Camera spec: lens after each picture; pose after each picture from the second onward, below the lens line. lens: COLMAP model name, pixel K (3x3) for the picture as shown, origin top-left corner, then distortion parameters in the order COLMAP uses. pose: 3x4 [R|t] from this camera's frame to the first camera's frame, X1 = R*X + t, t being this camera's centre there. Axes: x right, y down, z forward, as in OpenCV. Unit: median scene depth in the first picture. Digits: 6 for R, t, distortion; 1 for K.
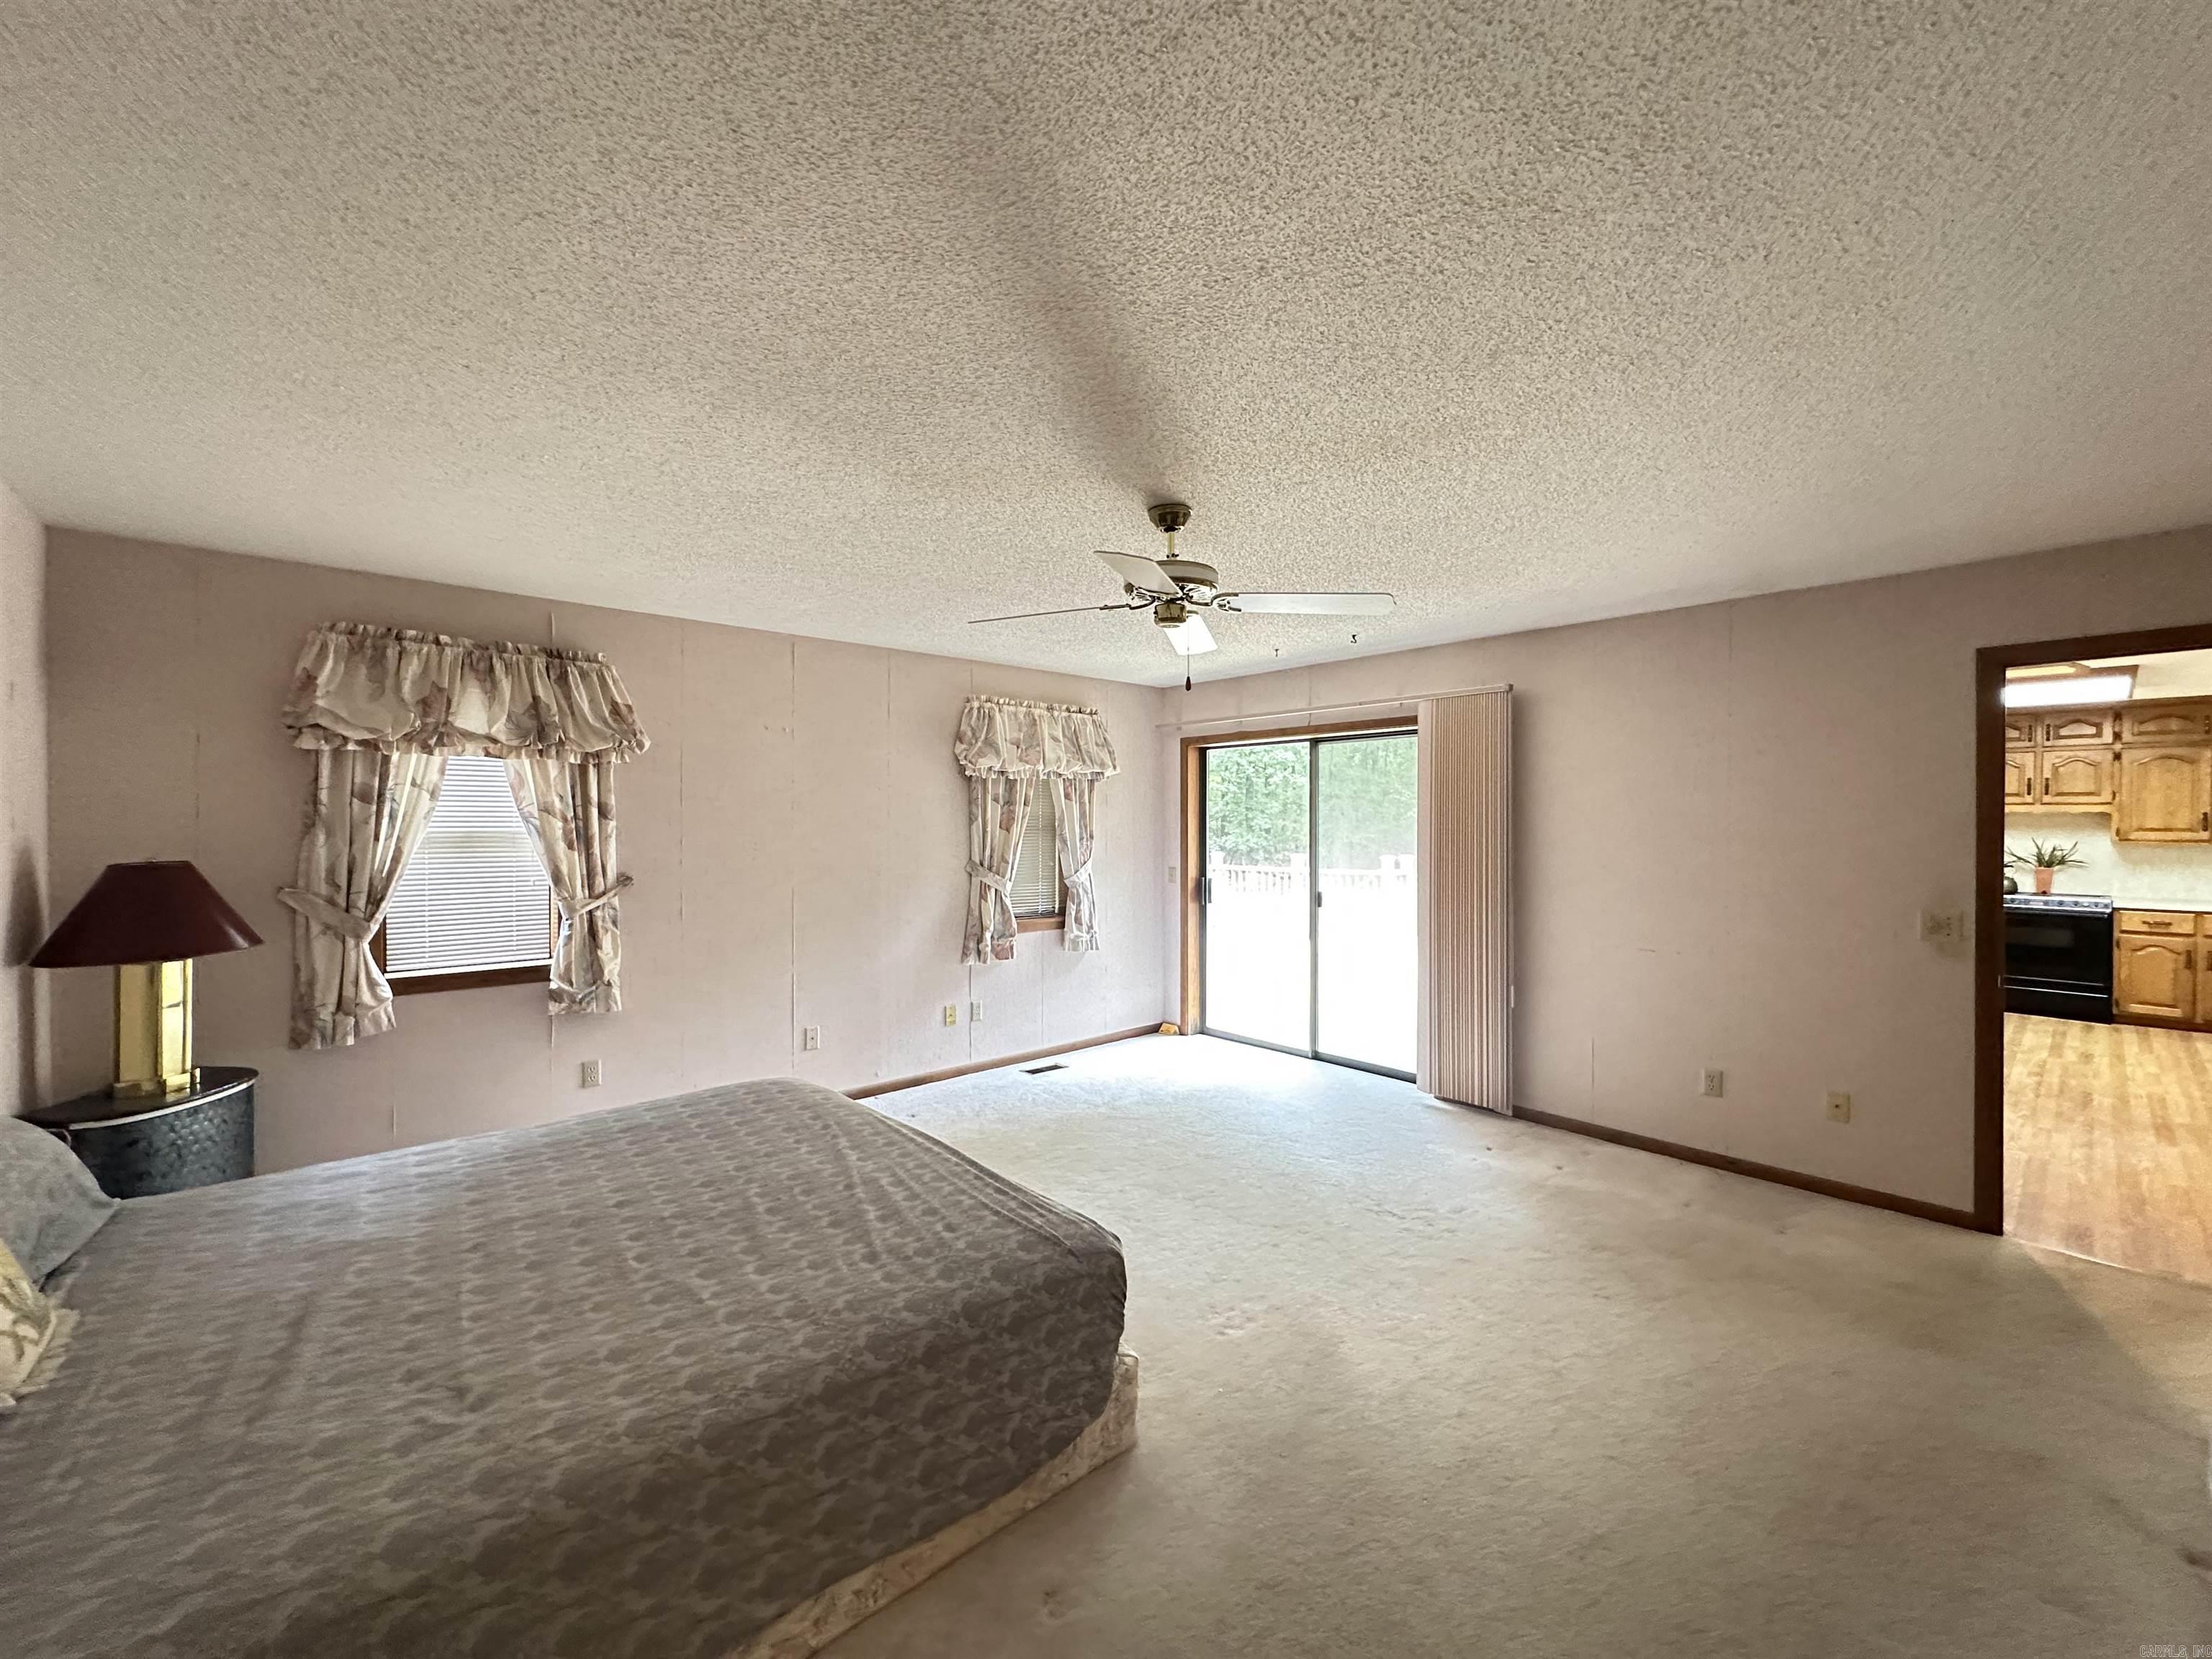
lens RADIAL K [[877.5, 0, 1100.4], [0, 877.5, 829.6], [0, 0, 1]] dist [-0.003587, 0.000254]
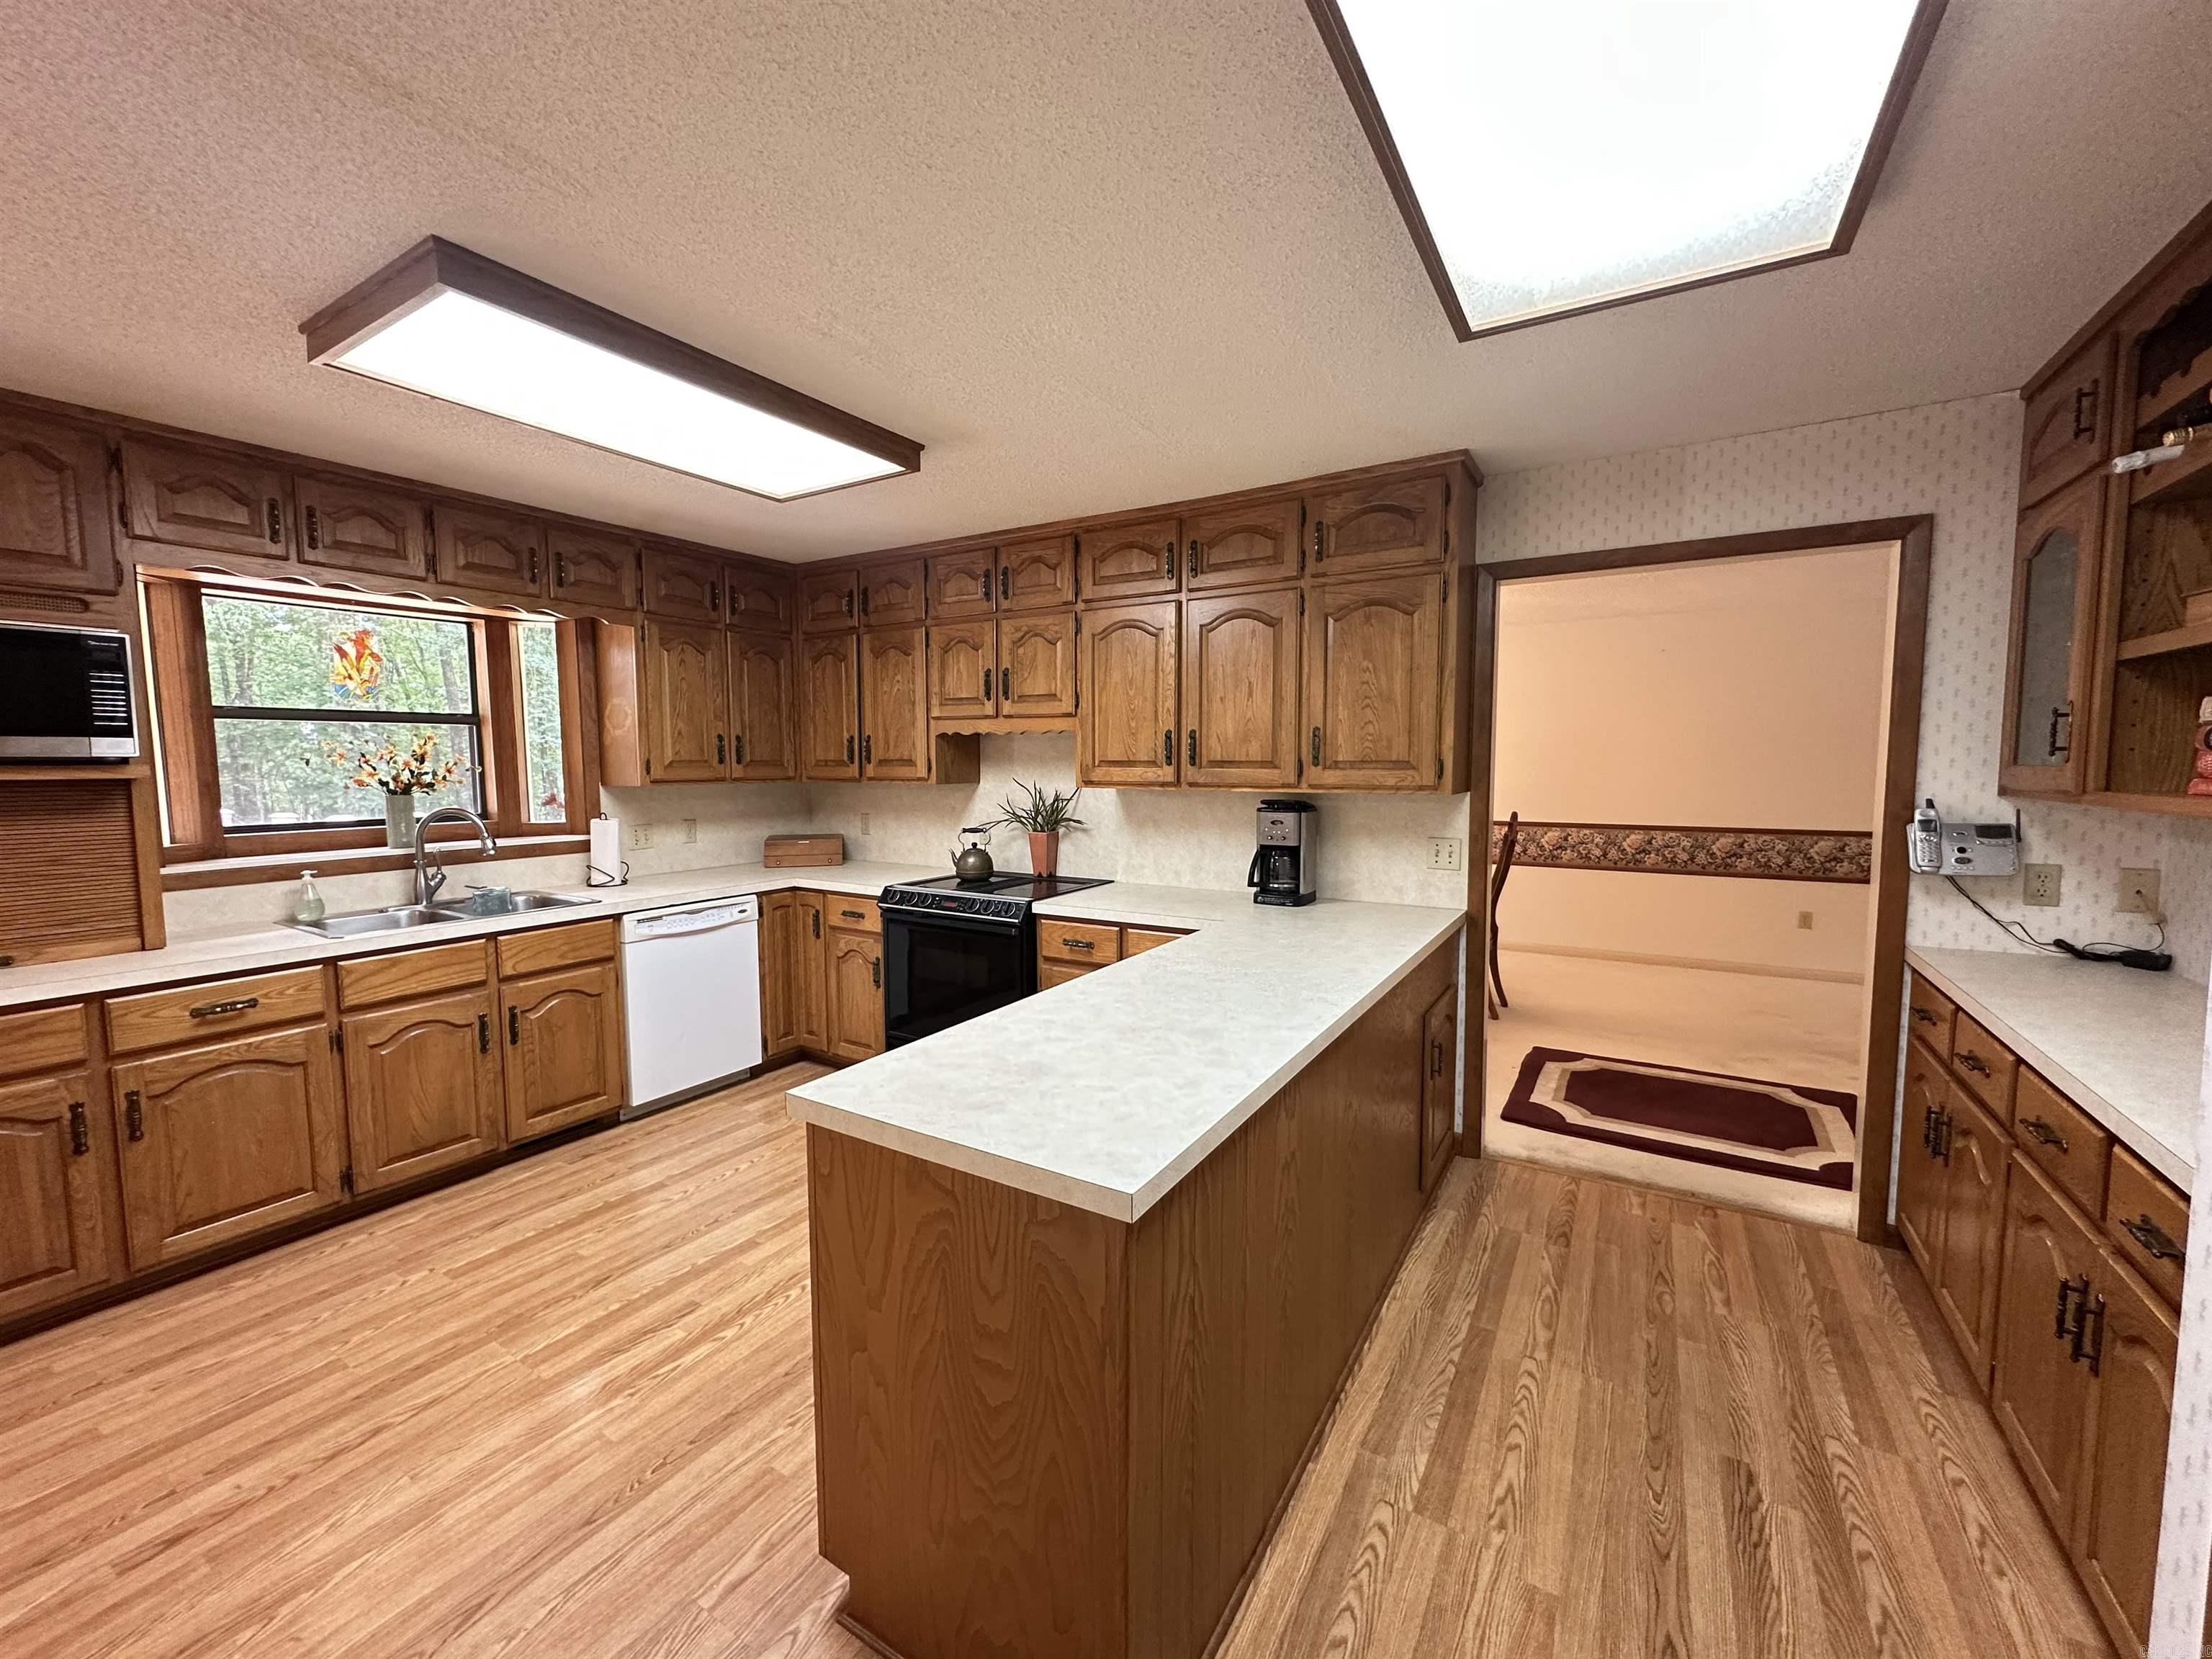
lens RADIAL K [[877.5, 0, 1107.7], [0, 877.5, 830.2], [0, 0, 1]] dist [-0.003587, 0.000254]
pose [[0.955927, -0.030188, 0.292049, 1.038387], [0.008670, 0.997169, 0.074695, 0.000760], [-0.293477, -0.068871, 0.953482, 0.483601]]
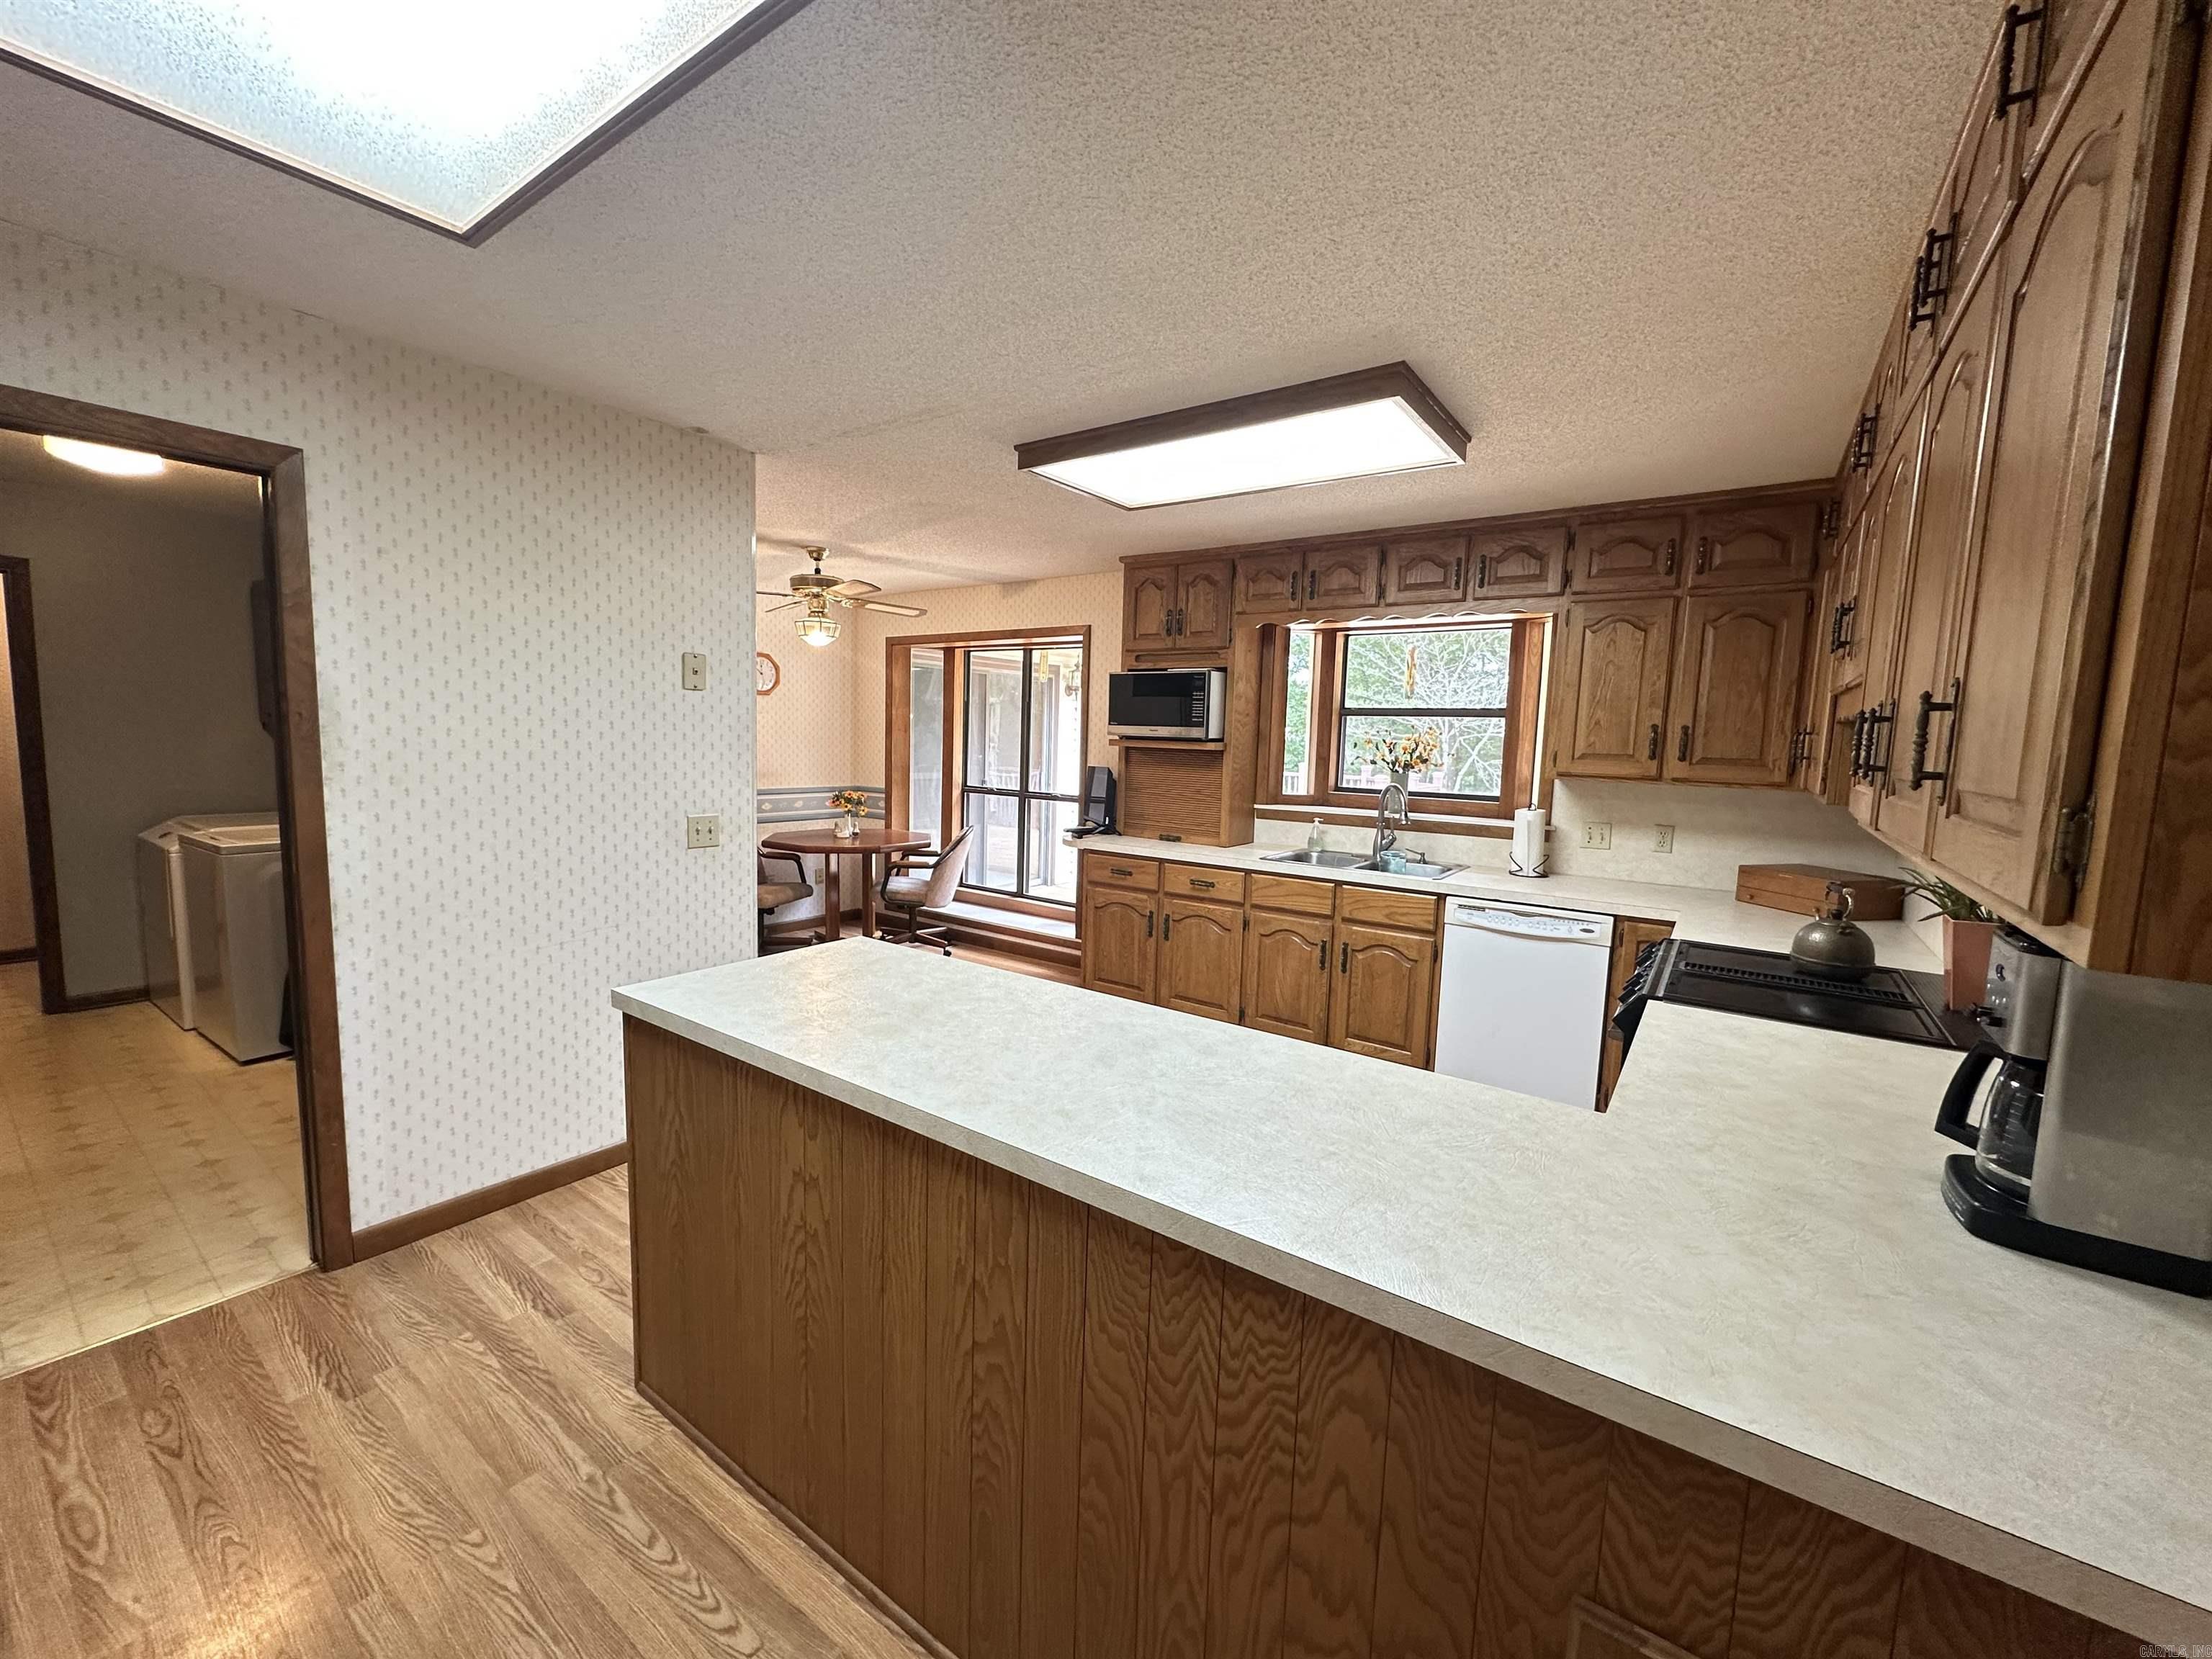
lens RADIAL K [[877.5, 0, 1103.7], [0, 877.5, 829.1], [0, 0, 1]] dist [-0.003587, 0.000254]
pose [[0.226687, 0.110054, -0.967730, 1.400879], [-0.036321, 0.993860, 0.104517, -0.003815], [0.973290, 0.011457, 0.229293, 0.731750]]
